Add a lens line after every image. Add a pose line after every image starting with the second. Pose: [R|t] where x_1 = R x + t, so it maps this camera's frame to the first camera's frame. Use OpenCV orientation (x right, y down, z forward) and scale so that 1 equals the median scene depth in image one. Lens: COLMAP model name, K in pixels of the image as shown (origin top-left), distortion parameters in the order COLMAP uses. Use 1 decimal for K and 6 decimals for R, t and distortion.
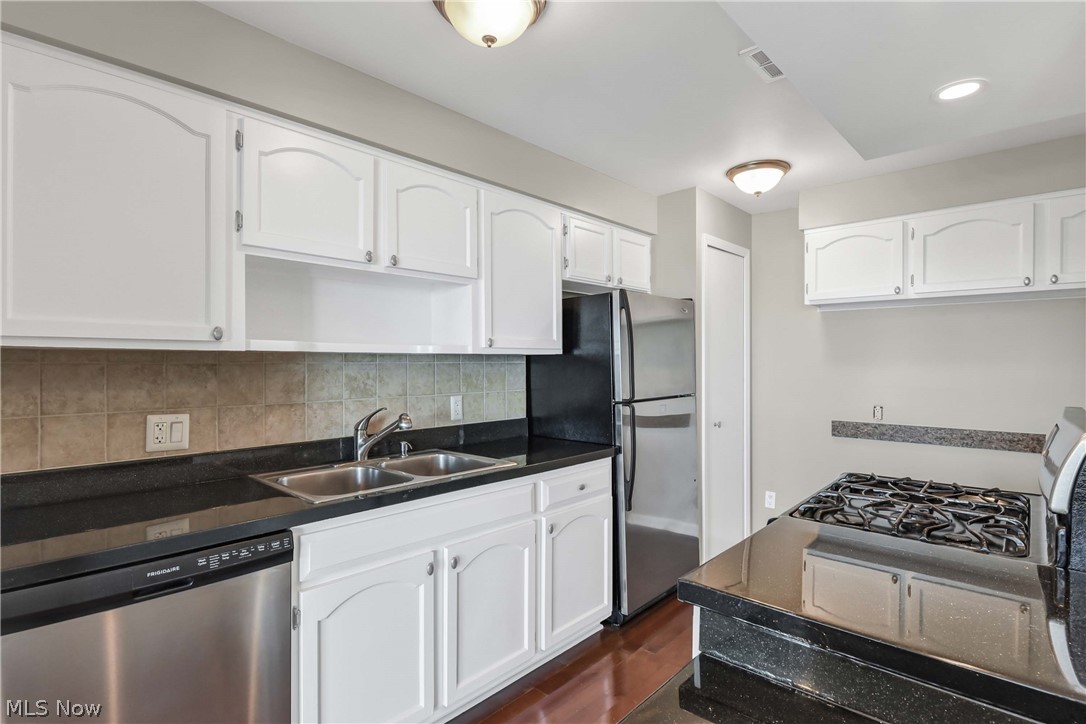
lens RADIAL K [[557.1, 0, 559.9], [0, 557.1, 362.4], [0, 0, 1]] dist [-0.002709, -0.000397]
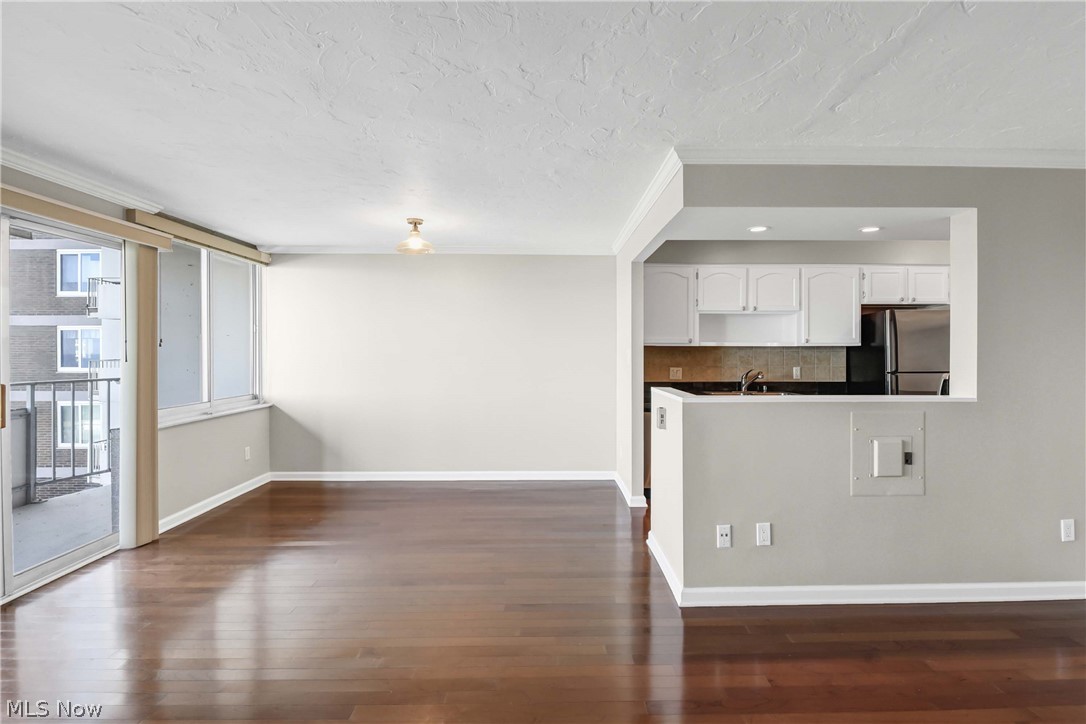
lens RADIAL K [[531.6, 0, 543.0], [0, 531.6, 362.0], [0, 0, 1]] dist [-0.000697, -0.000161]
pose [[0.669830, 0.017752, -0.742302, 0.691003], [-0.002266, 0.999758, 0.021864, 0.002696], [0.742511, -0.012963, 0.669709, -1.063846]]
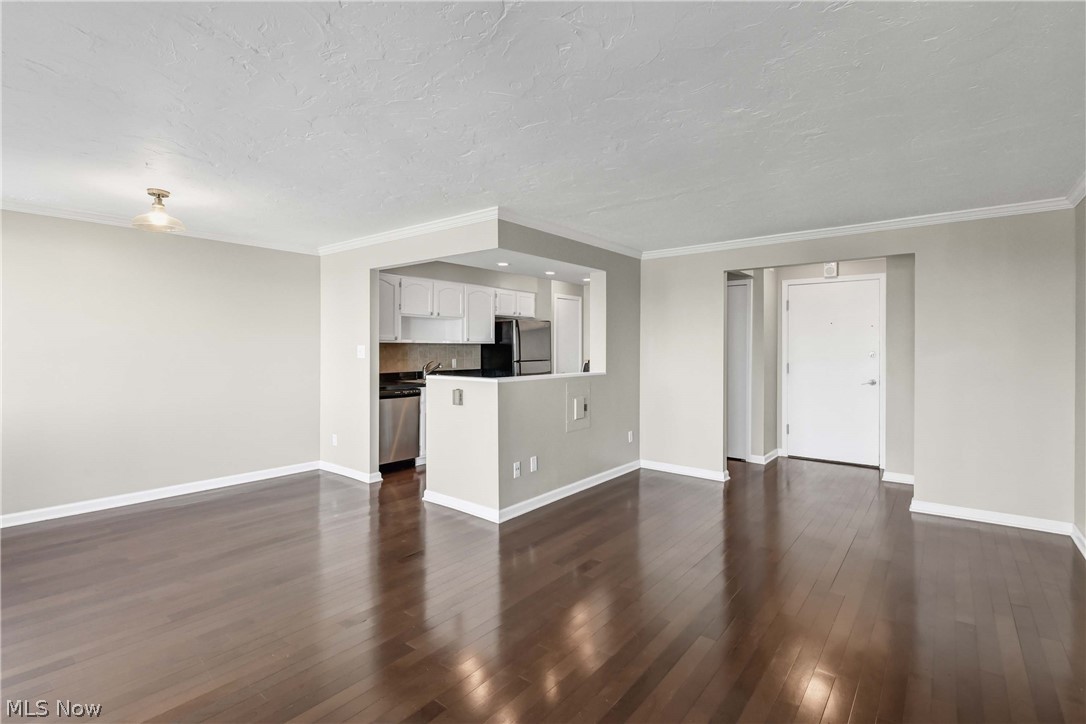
lens RADIAL K [[523.7, 0, 541.8], [0, 523.7, 351.0], [0, 0, 1]] dist [-0.001568, -0.000308]
pose [[0.998887, 0.004522, 0.046956, 0.127419], [-0.004768, 0.999975, 0.005128, 0.007487], [-0.046932, -0.005346, 0.998884, -1.689663]]
